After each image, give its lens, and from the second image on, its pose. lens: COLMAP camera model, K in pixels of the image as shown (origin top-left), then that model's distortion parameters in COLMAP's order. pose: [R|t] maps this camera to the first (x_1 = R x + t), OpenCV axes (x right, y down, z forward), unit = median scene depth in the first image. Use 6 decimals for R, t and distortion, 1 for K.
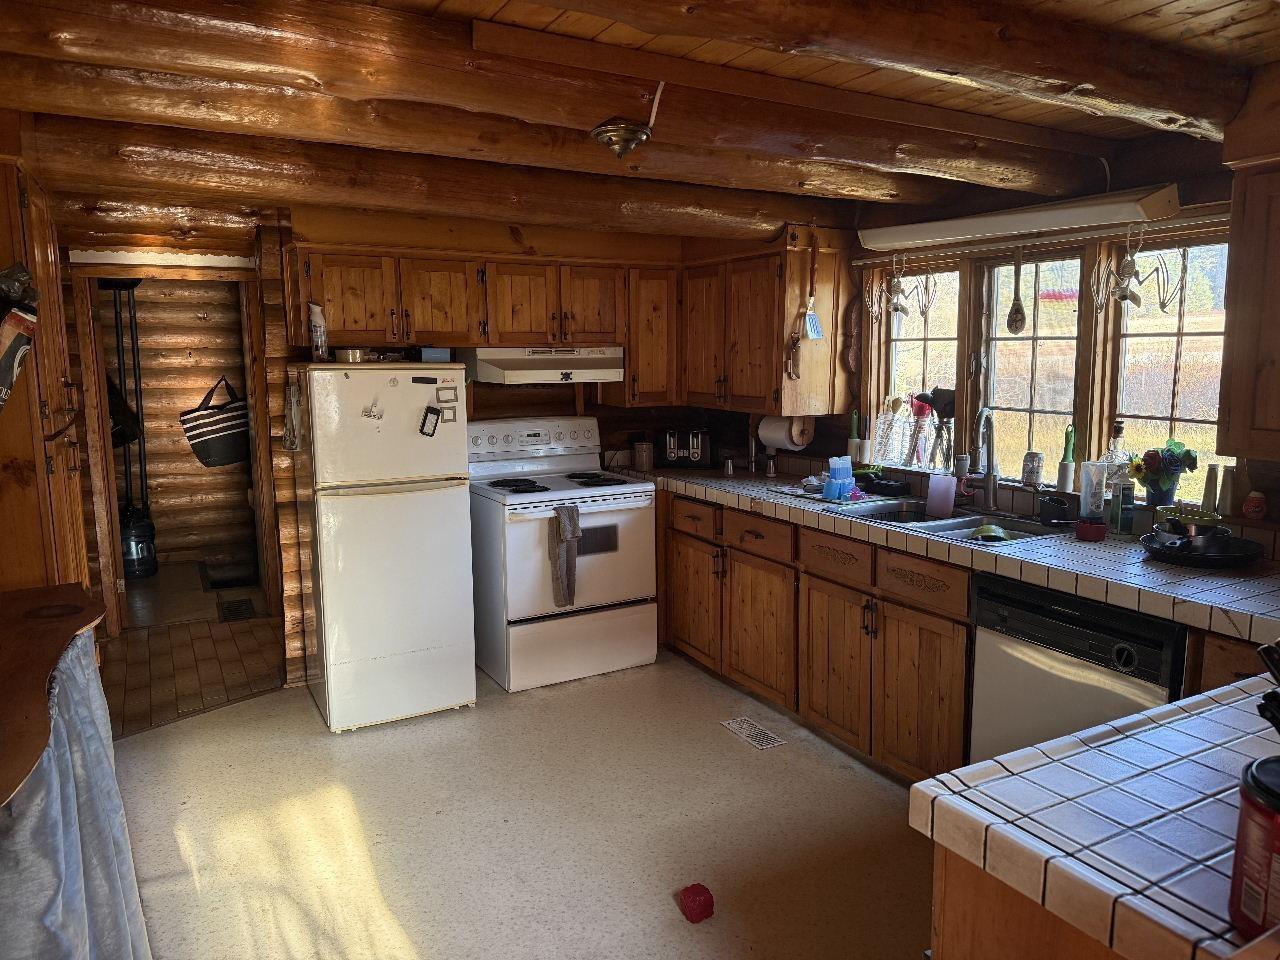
lens RADIAL K [[911.0, 0, 639.1], [0, 911.0, 475.0], [0, 0, 1]] dist [0.025593, -0.012817]
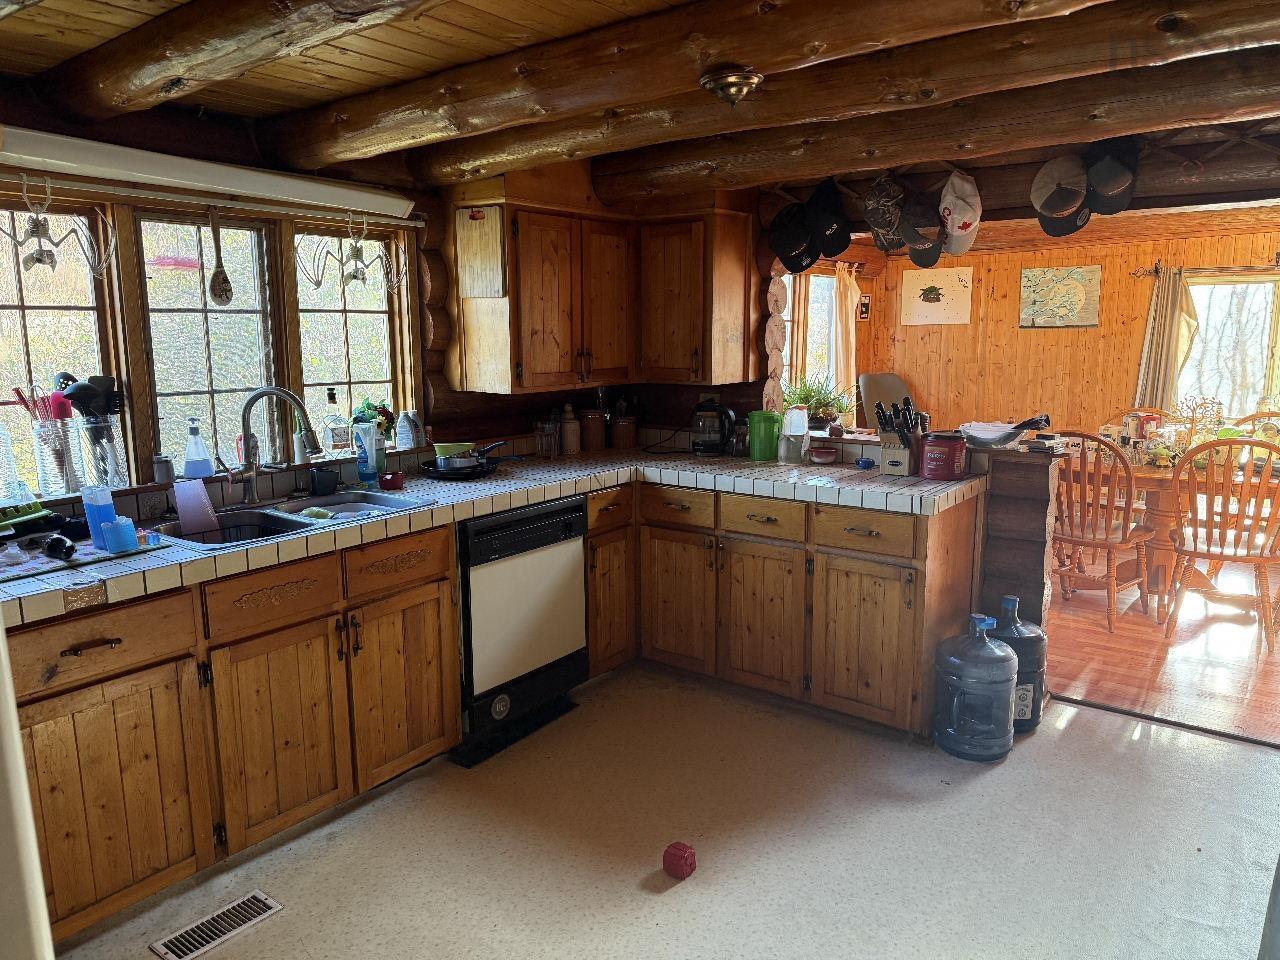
lens RADIAL K [[911.0, 0, 633.9], [0, 911.0, 483.1], [0, 0, 1]] dist [0.025593, -0.012817]
pose [[-0.423984, -0.152305, 0.892772, -0.582083], [0.127246, 0.965963, 0.225221, -0.138404], [-0.896686, 0.209092, -0.390172, 1.031123]]
